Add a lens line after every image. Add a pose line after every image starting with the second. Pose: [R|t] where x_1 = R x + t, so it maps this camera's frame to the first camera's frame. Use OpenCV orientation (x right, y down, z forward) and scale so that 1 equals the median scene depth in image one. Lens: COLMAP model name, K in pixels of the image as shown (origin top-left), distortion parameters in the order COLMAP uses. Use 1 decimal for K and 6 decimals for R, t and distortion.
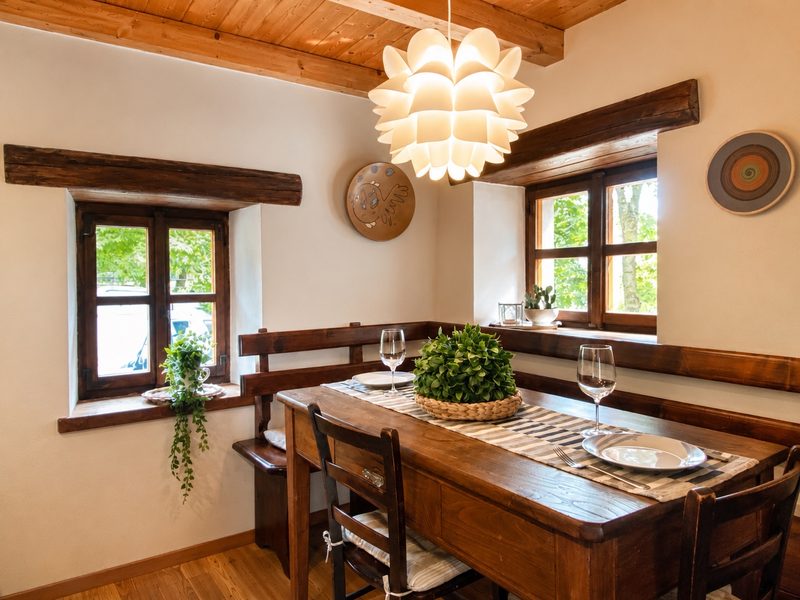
lens RADIAL K [[554.9, 0, 402.3], [0, 554.9, 291.3], [0, 0, 1]] dist [0.154766, -0.167058]
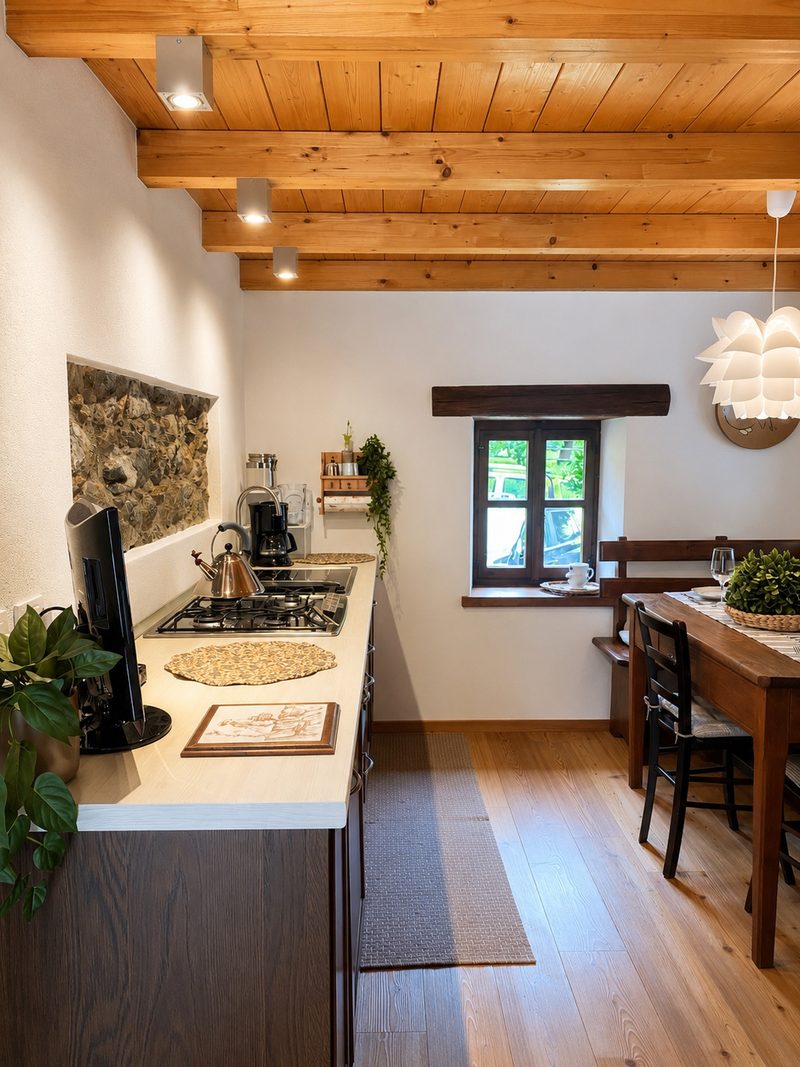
lens RADIAL K [[767.8, 0, 400.0], [0, 767.8, 533.5], [0, 0, 1]] dist [-0.006742, -0.002252]
pose [[0.834347, 0.064771, -0.547420, 0.197675], [-0.020812, 0.996066, 0.086135, -0.057058], [0.550846, -0.060474, 0.832413, -0.447588]]
